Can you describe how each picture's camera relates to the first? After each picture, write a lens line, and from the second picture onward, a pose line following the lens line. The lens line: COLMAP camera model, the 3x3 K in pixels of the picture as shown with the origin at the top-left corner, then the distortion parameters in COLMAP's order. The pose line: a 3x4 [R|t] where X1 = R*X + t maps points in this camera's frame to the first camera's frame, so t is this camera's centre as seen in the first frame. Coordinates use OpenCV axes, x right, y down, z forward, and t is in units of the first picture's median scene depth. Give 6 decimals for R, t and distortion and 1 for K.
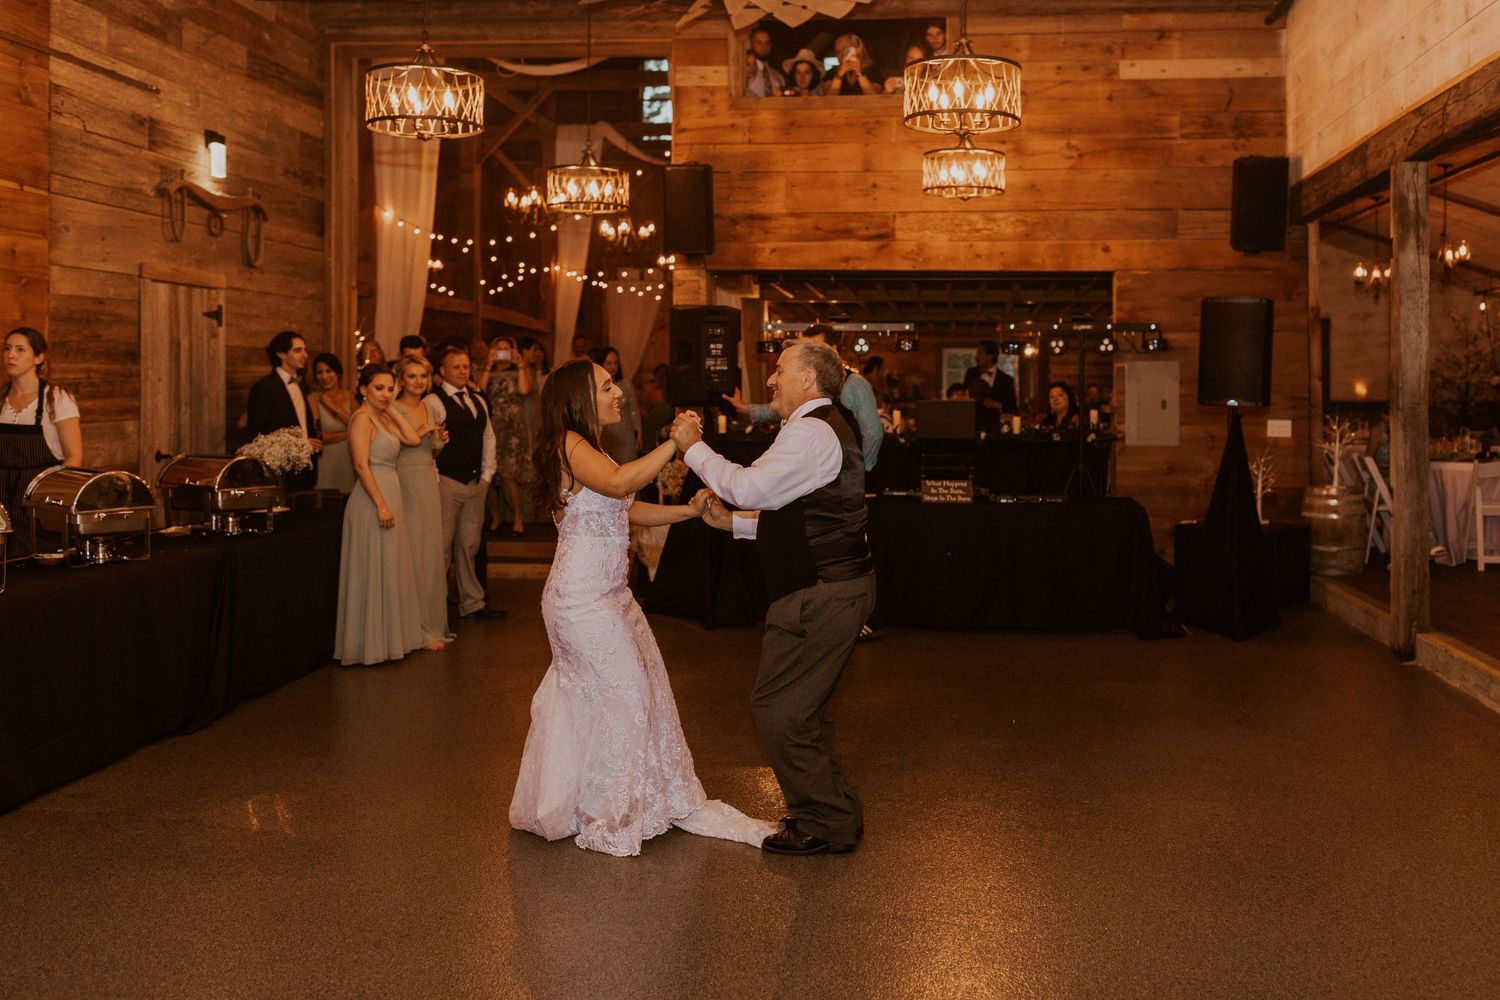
lens RADIAL K [[1479.9, 0, 752.0], [0, 1479.9, 302.5], [0, 0, 1]] dist [0.005582, -0.006877]
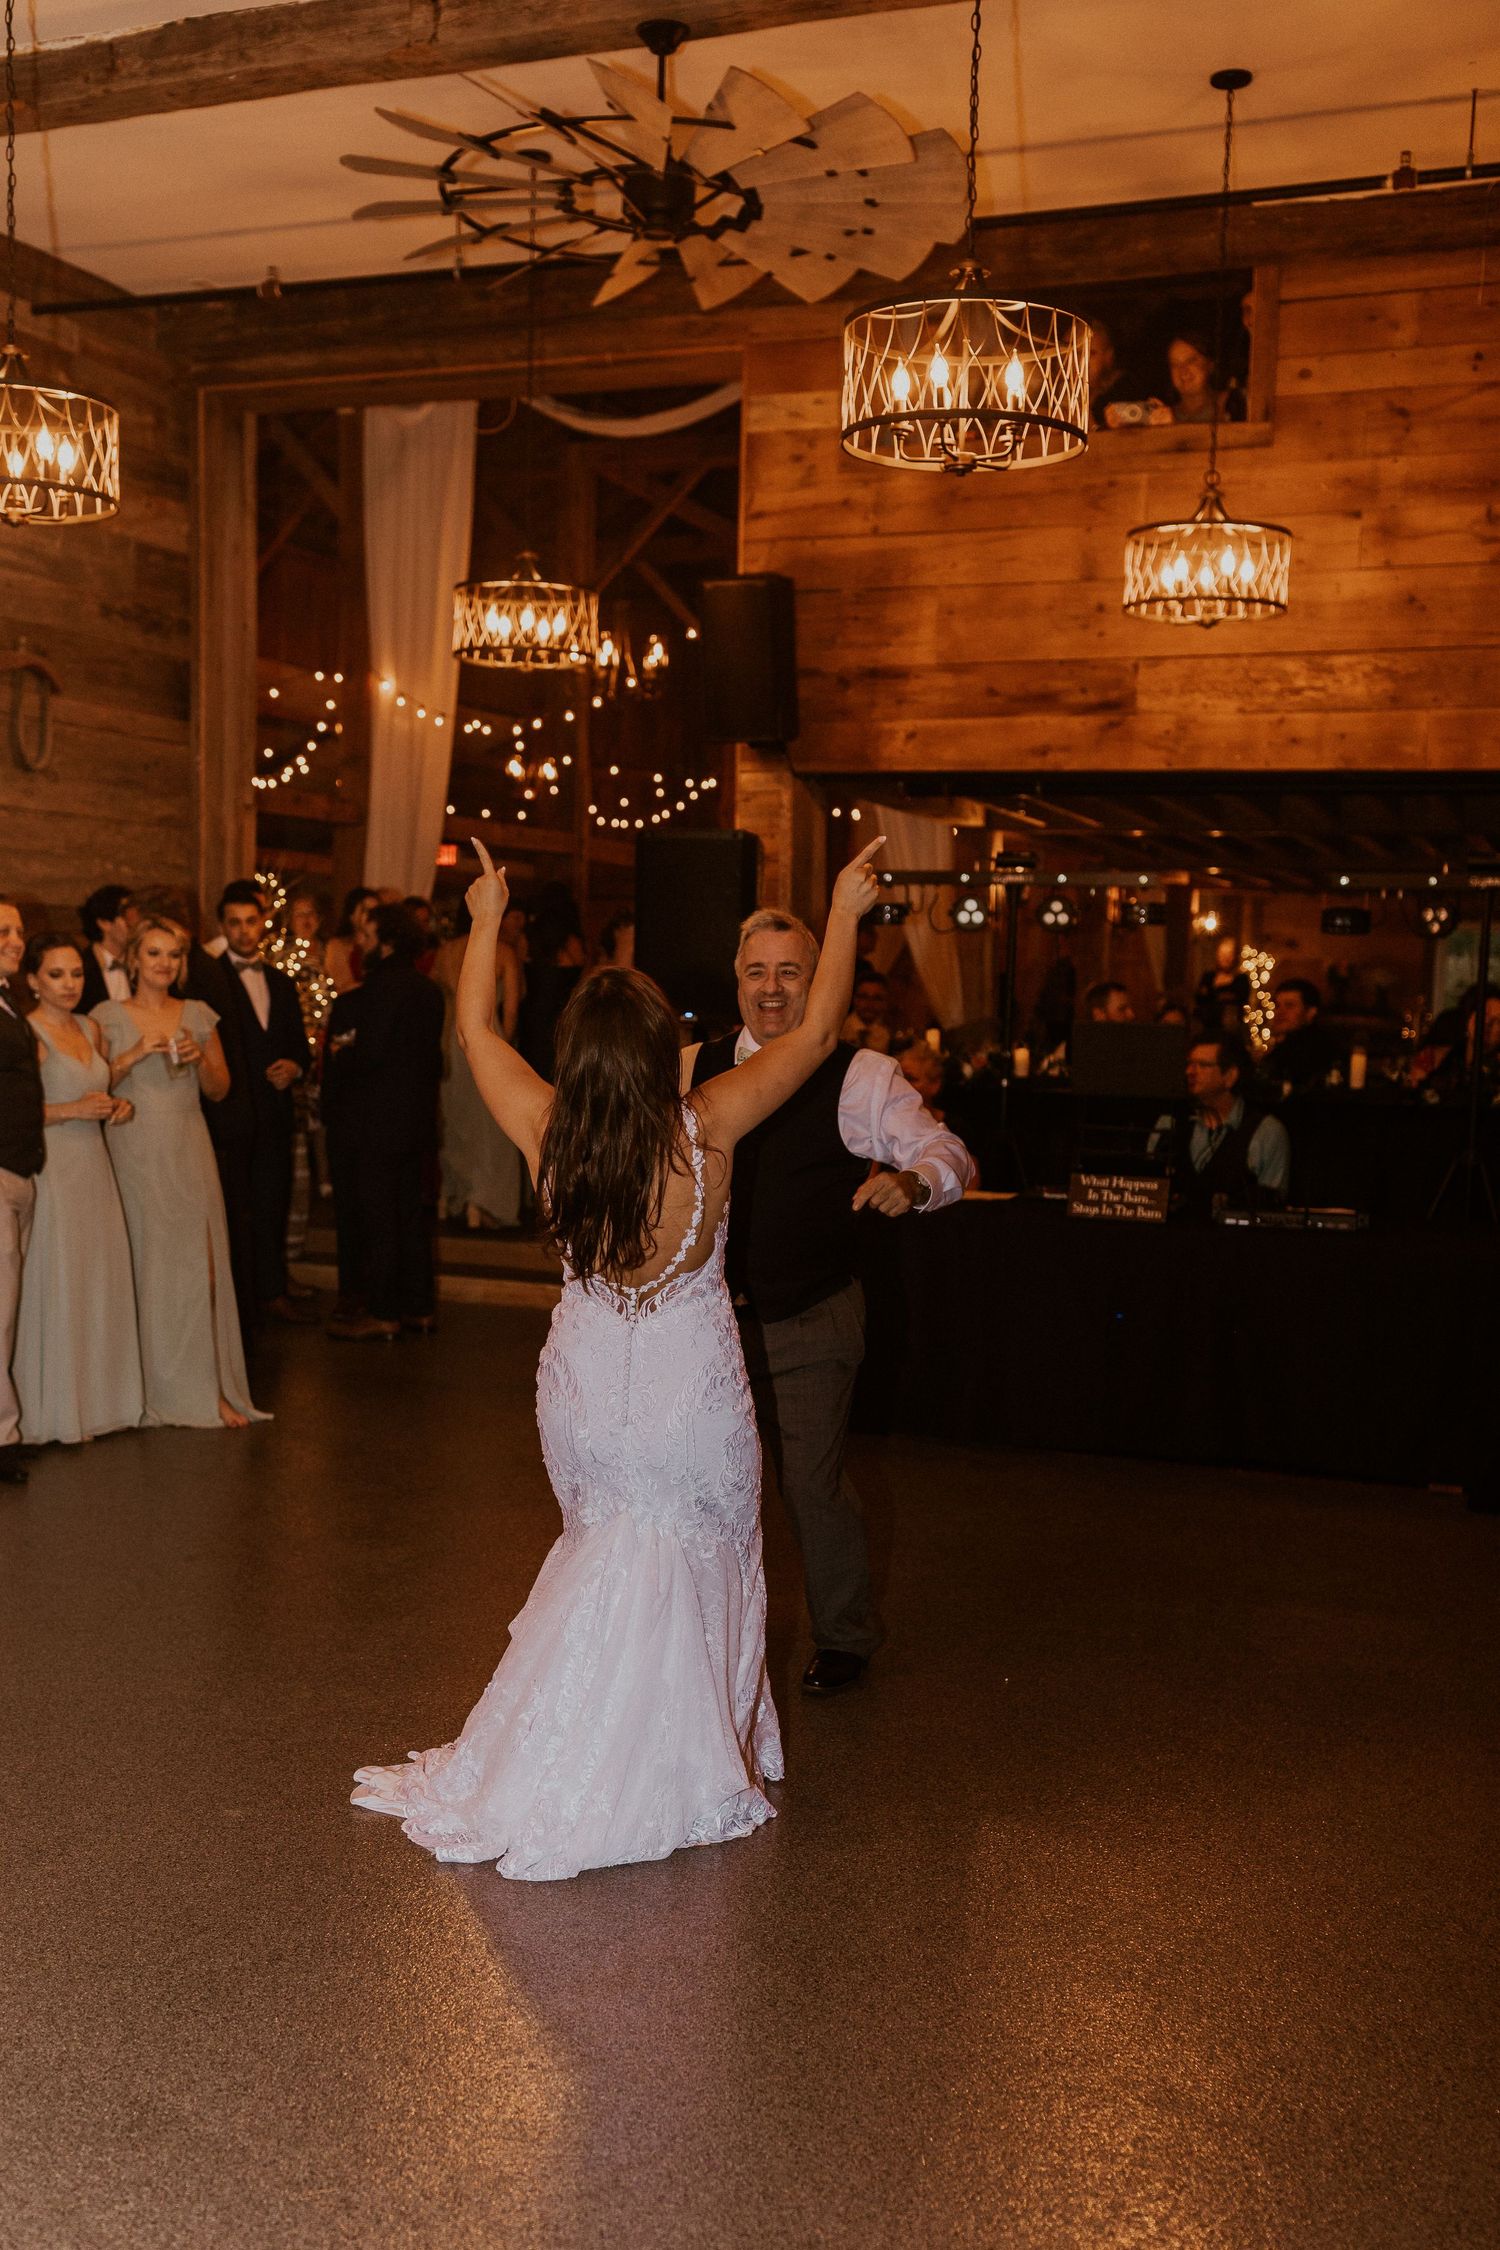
lens RADIAL K [[2286.3, 0, 795.5], [0, 2286.3, 1079.1], [0, 0, 1]] dist [0.001524, 0.000618]
pose [[0.955321, 0.033162, -0.293706, 0.223776], [-0.002861, 0.994677, 0.103002, 0.003824], [0.295558, -0.097560, 0.950330, 0.183412]]
